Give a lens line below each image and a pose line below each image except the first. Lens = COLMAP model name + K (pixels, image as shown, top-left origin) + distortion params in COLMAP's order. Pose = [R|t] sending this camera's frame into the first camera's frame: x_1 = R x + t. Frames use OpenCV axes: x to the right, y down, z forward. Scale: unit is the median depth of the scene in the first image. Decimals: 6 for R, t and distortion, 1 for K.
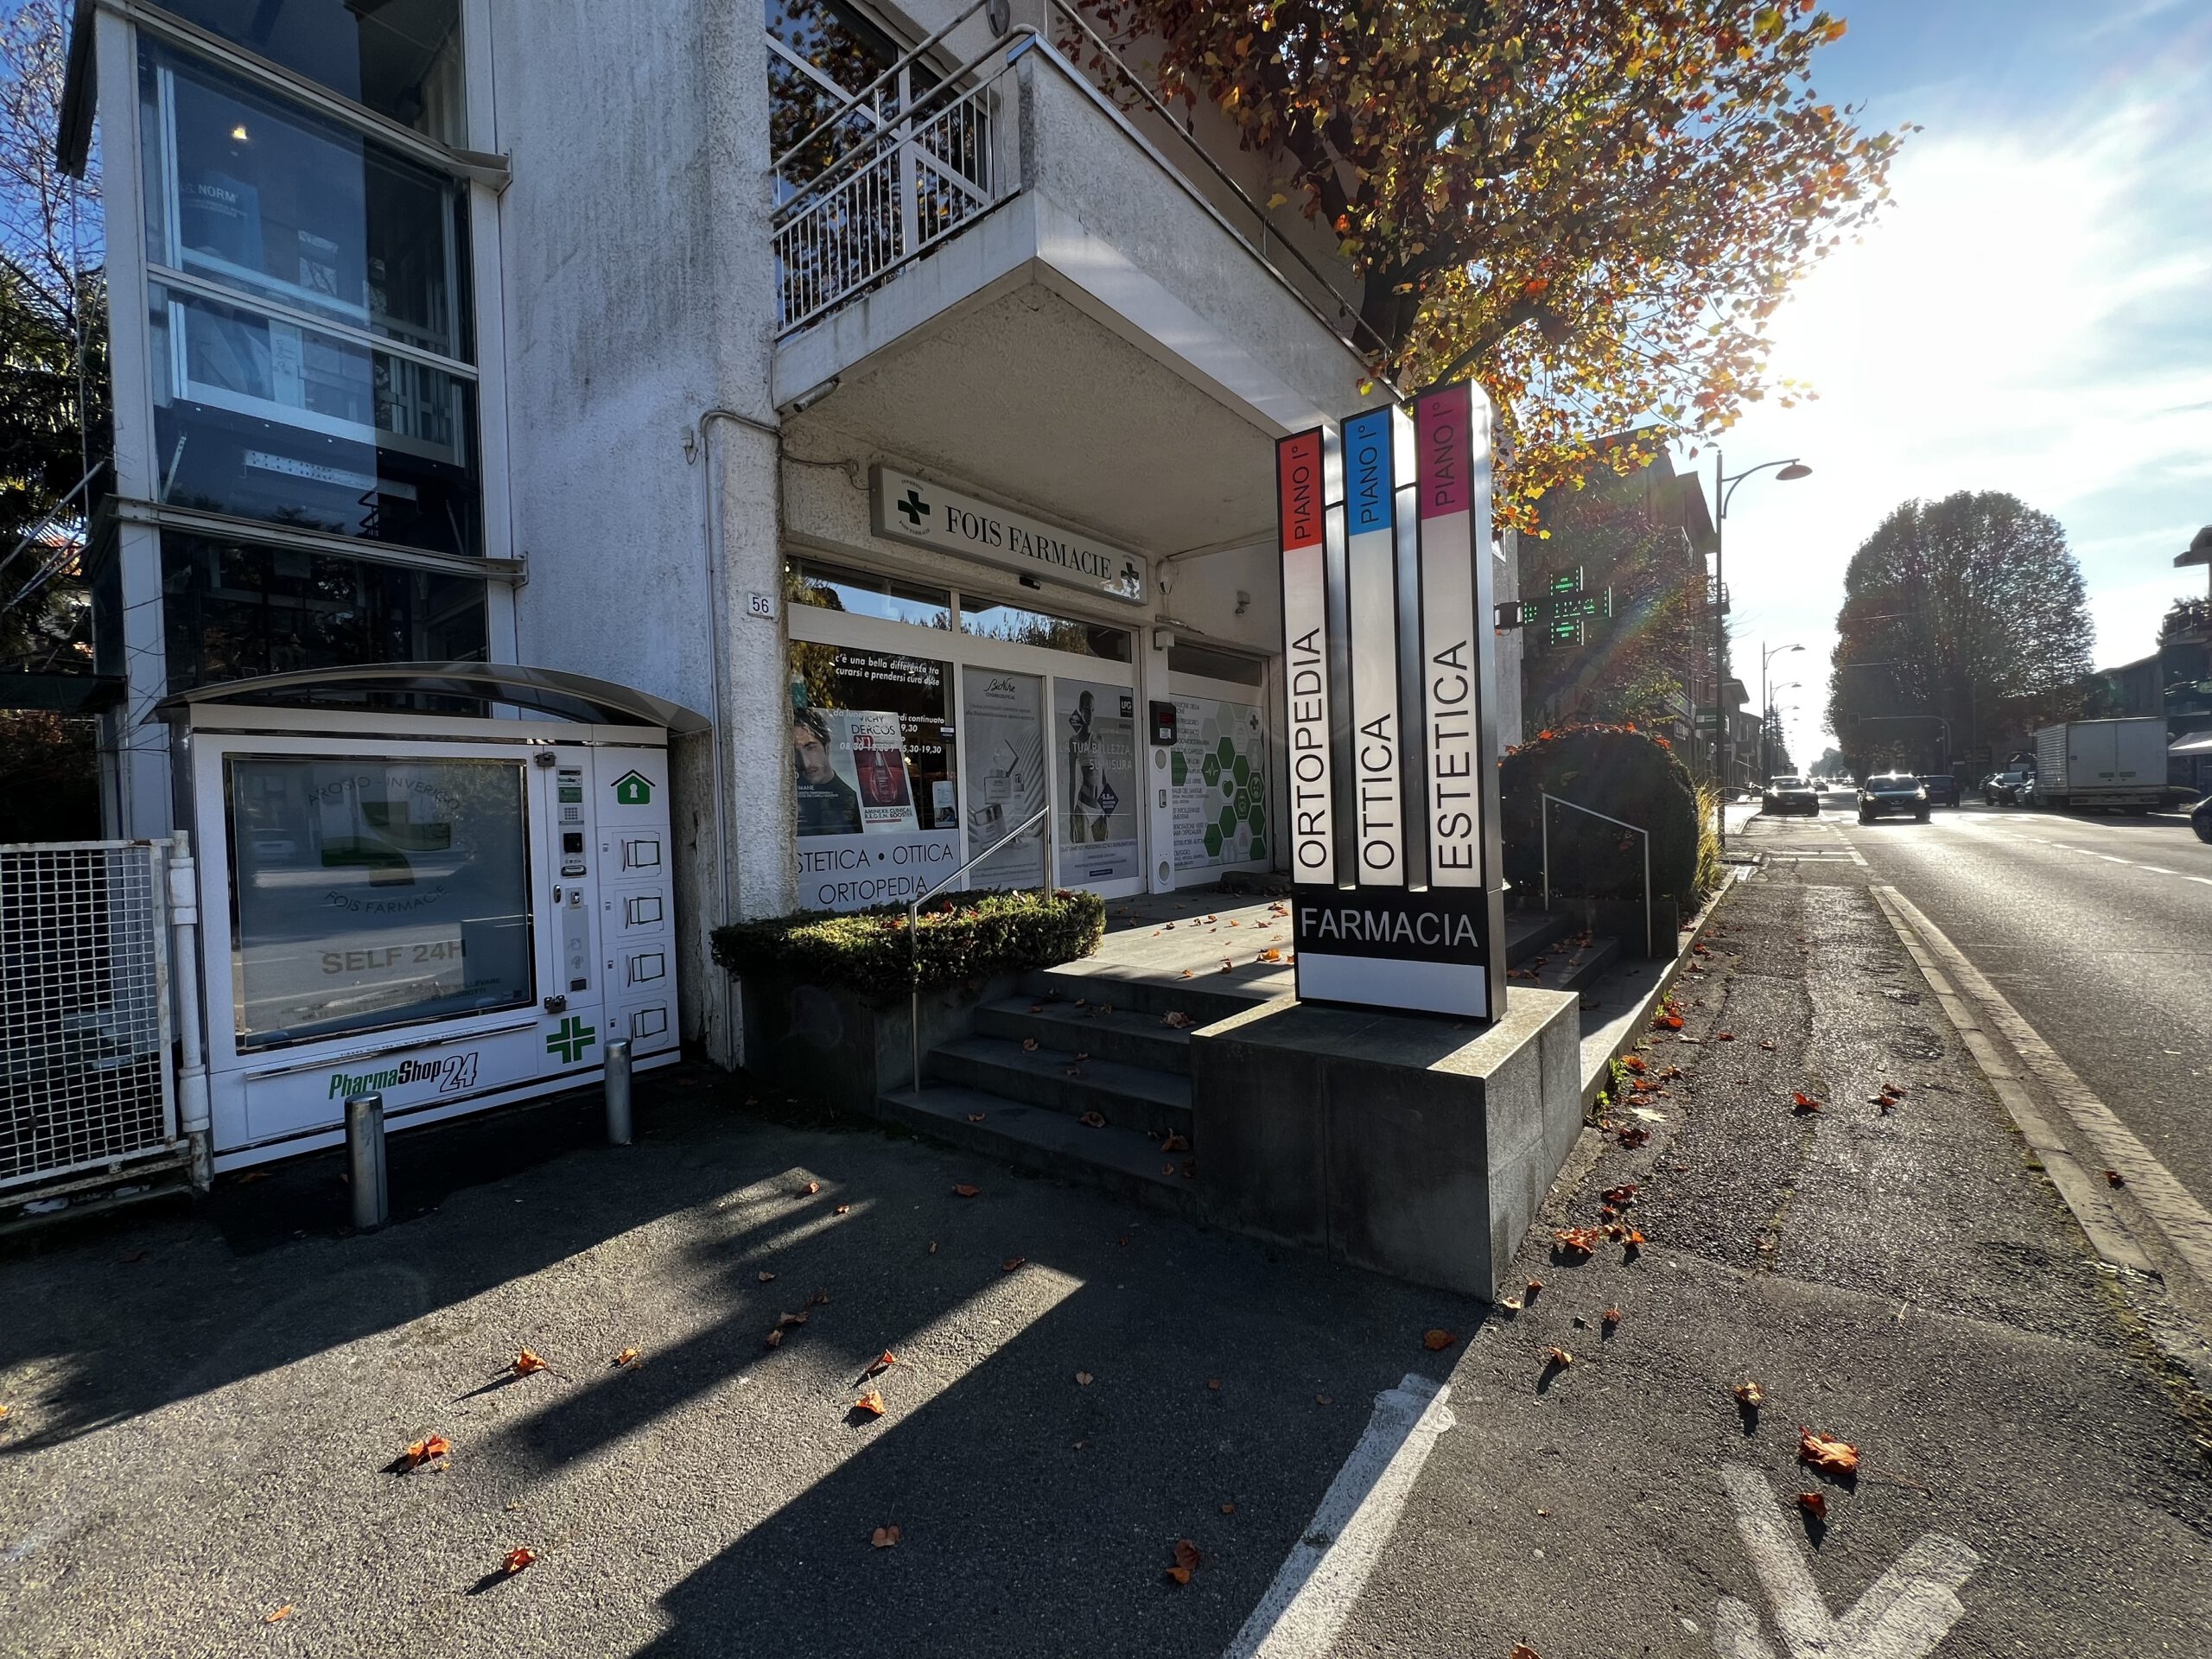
lens RADIAL K [[883.5, 0, 1103.5], [0, 883.5, 828.3], [0, 0, 1]] dist [-0.003517, 0.000712]
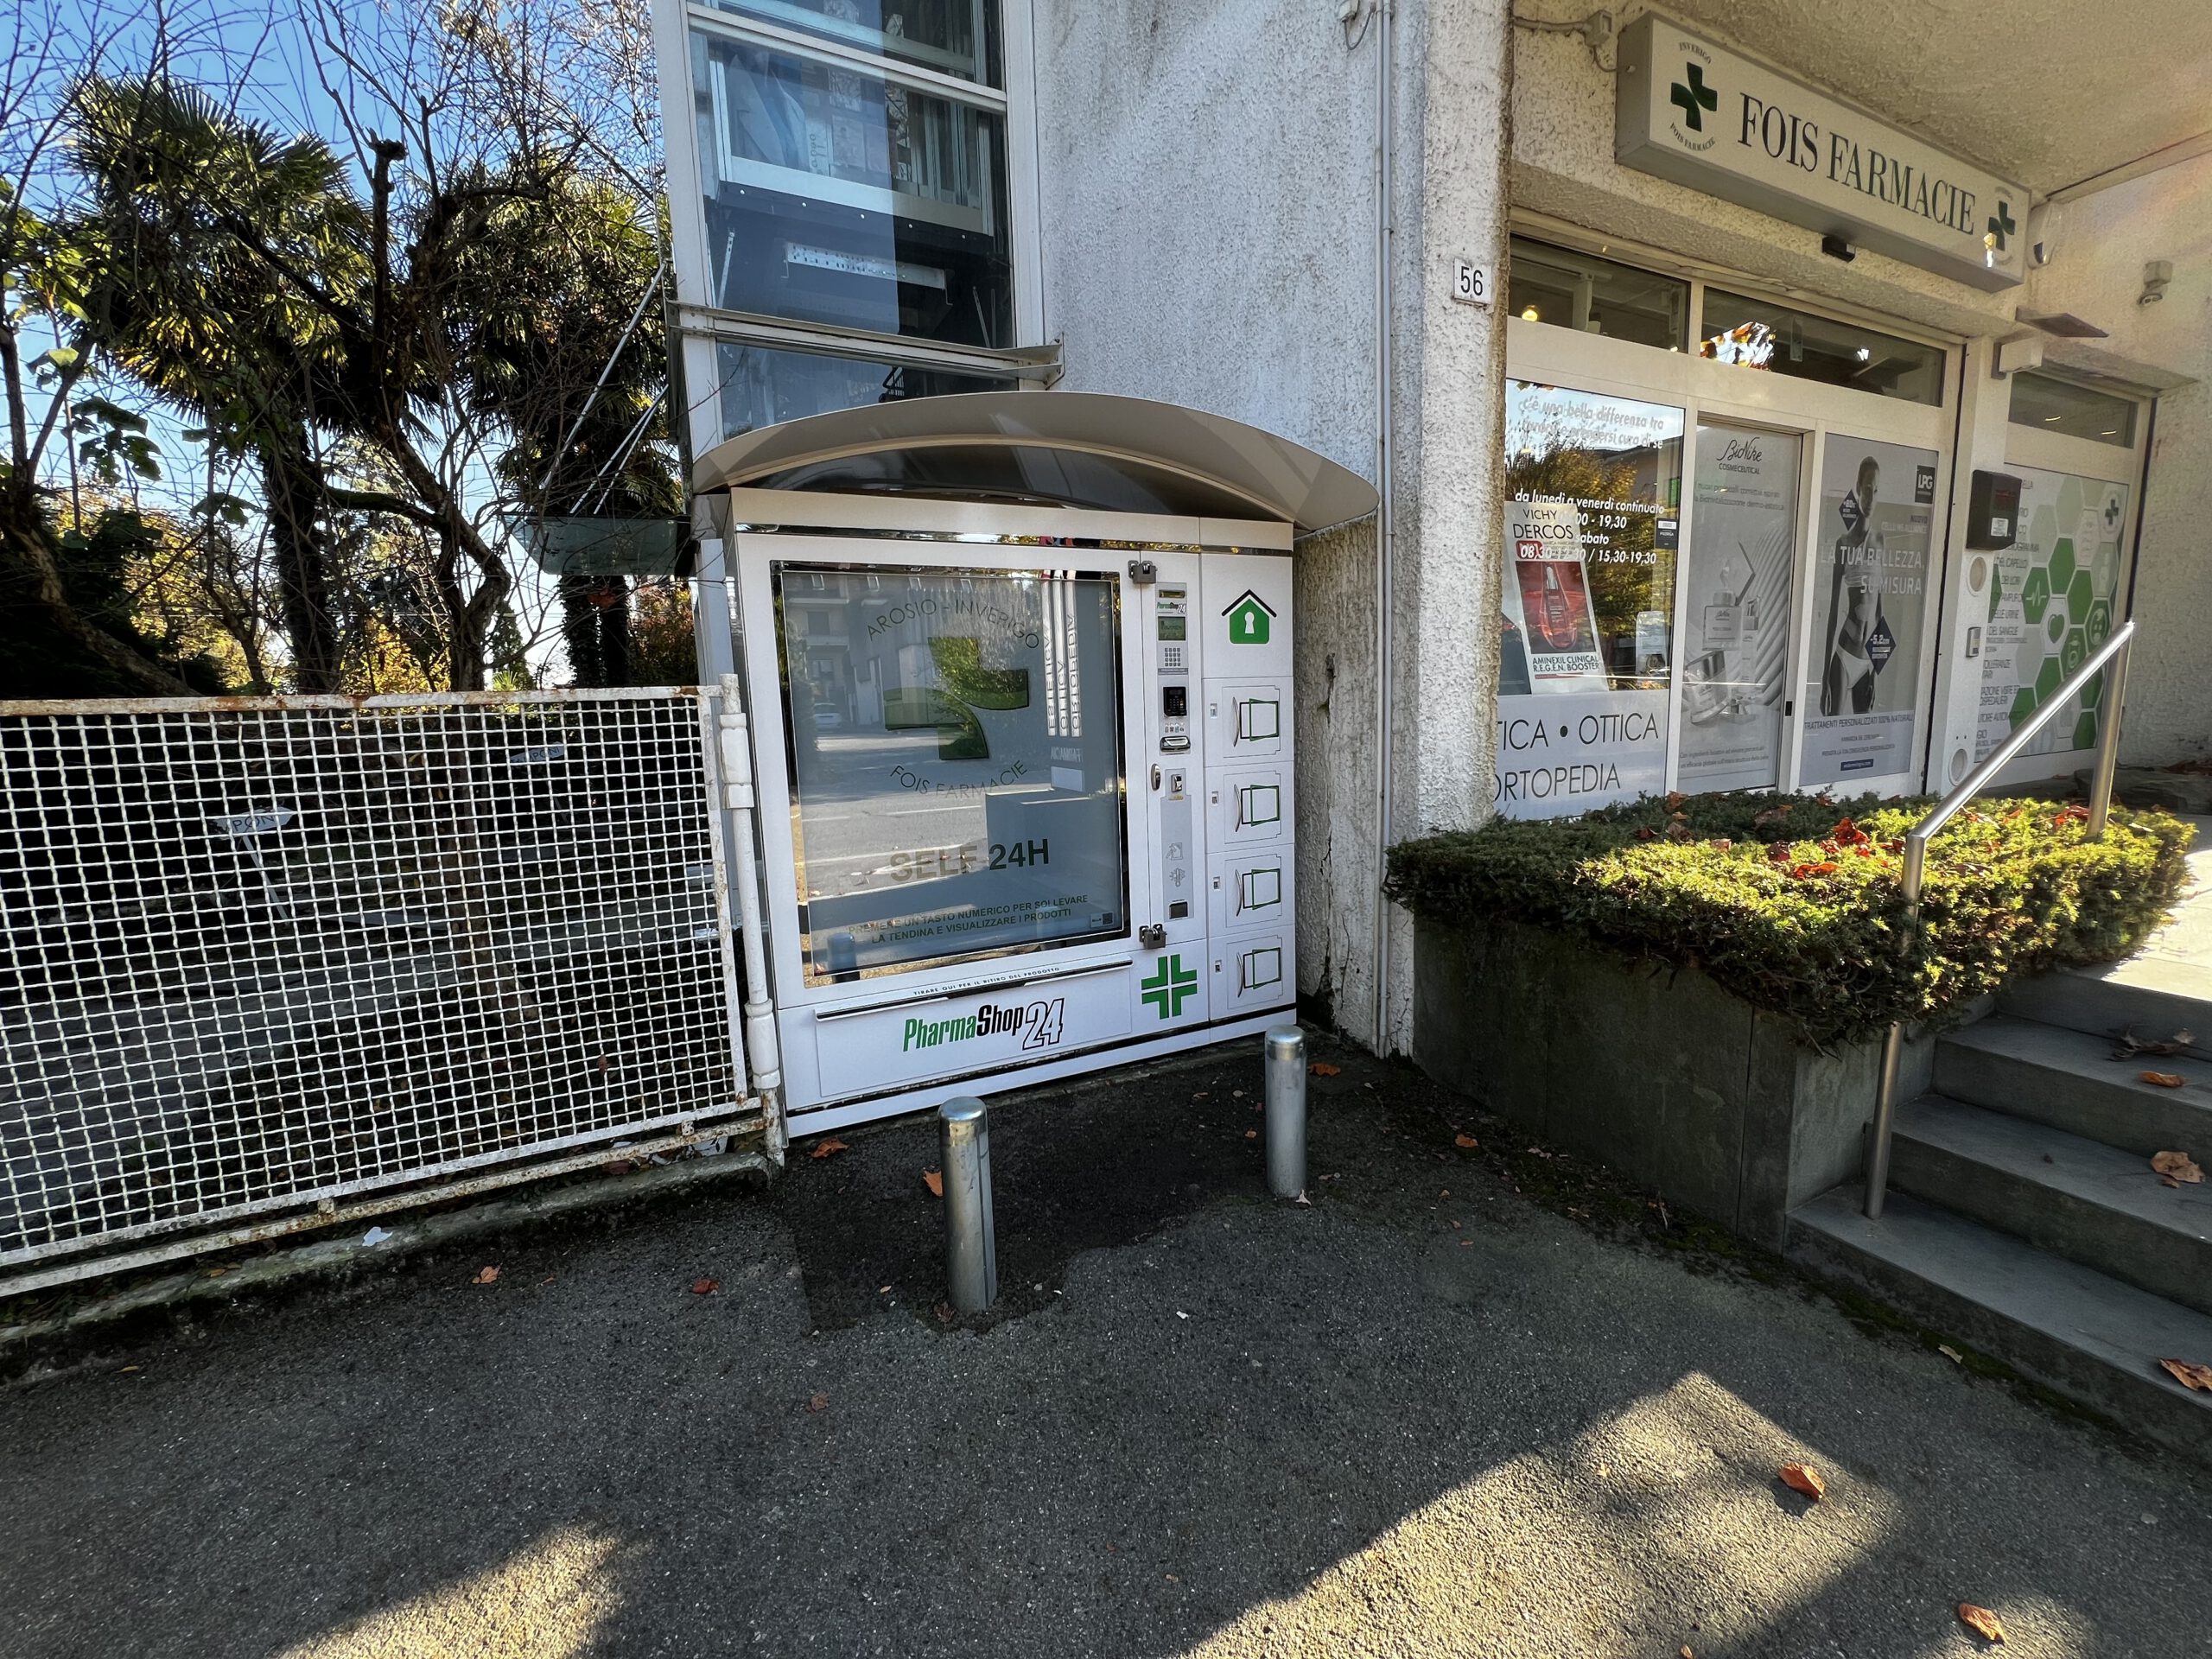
lens RADIAL K [[883.5, 0, 1107.1], [0, 883.5, 828.1], [0, 0, 1]] dist [-0.003517, 0.000712]
pose [[0.900140, 0.063657, -0.430925, -0.328945], [-0.004081, 0.990454, 0.137785, 0.018206], [0.435582, -0.122267, 0.891806, 0.344380]]
